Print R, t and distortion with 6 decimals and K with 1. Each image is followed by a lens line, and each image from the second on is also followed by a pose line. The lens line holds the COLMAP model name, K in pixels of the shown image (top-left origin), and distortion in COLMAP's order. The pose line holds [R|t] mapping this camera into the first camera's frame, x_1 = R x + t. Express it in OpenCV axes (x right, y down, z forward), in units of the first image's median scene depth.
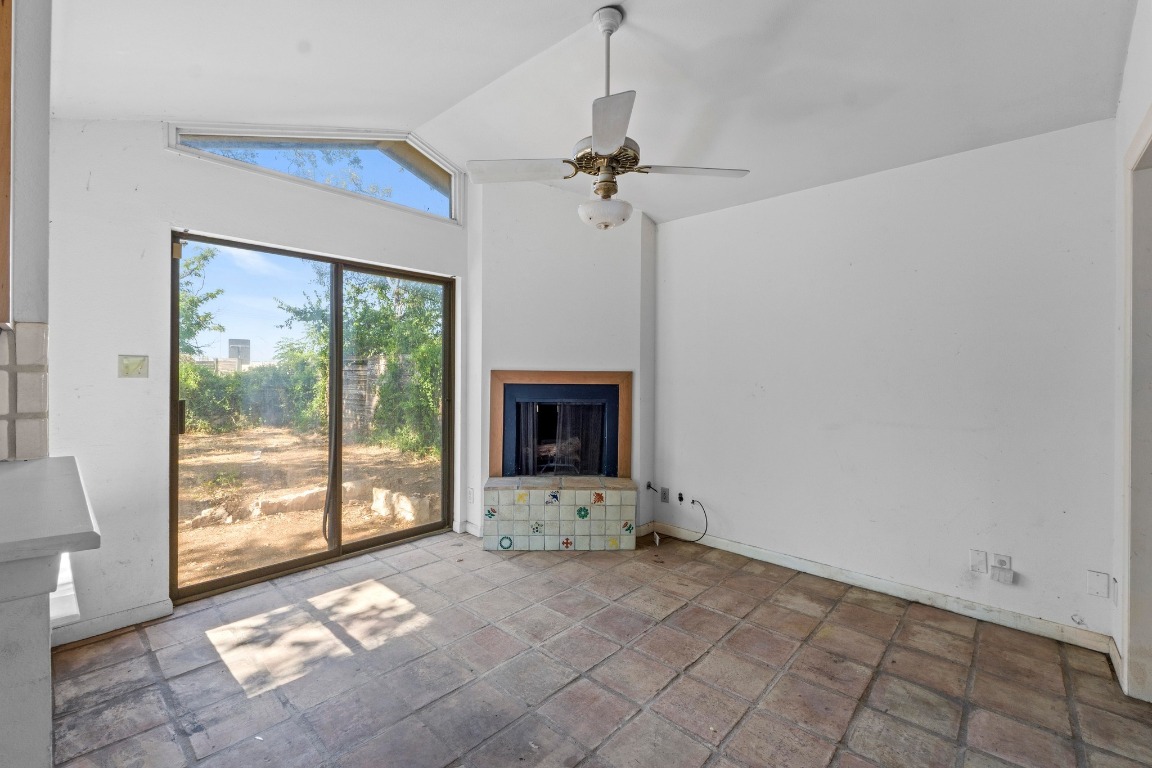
lens RADIAL K [[486.8, 0, 570.6], [0, 486.8, 374.1], [0, 0, 1]] dist [-0.002922, 0.000017]
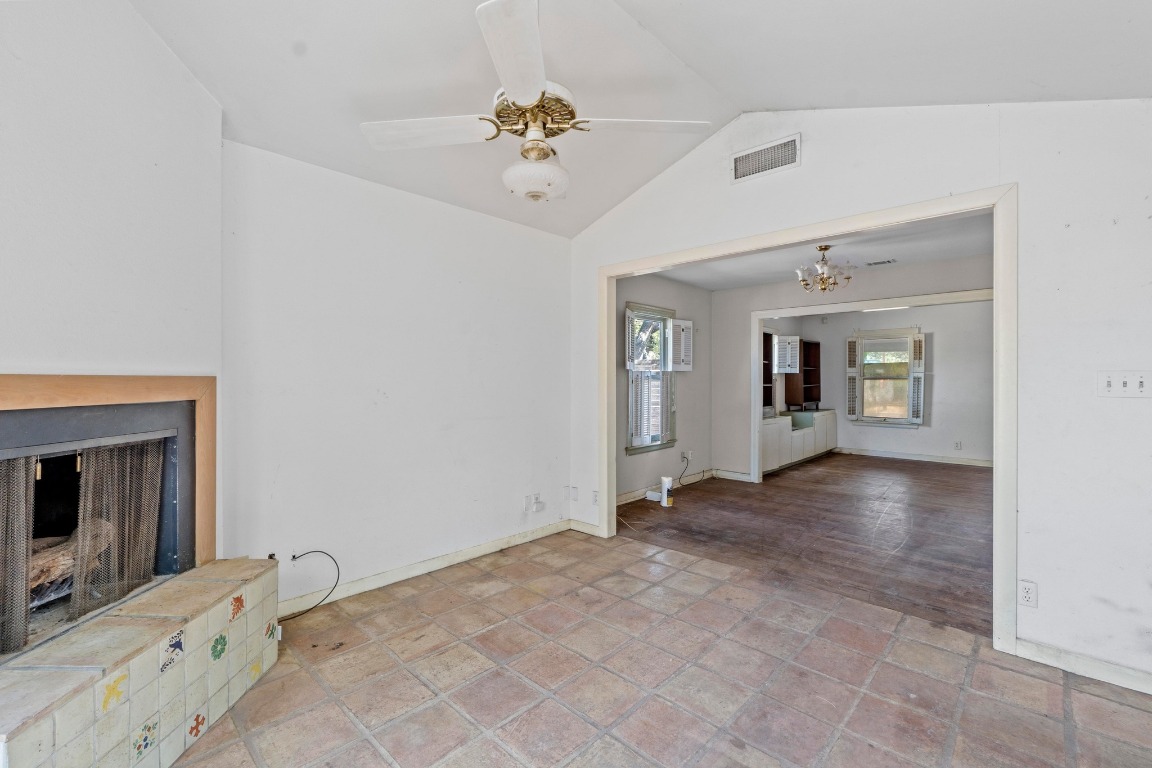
lens RADIAL K [[490.2, 0, 573.8], [0, 490.2, 381.1], [0, 0, 1]] dist [-0.008122, -0.000226]
pose [[0.019299, -0.012432, 0.999736, -0.616298], [-0.000663, 0.999922, 0.012447, -0.009345], [-0.999814, -0.000903, 0.019289, 0.771663]]
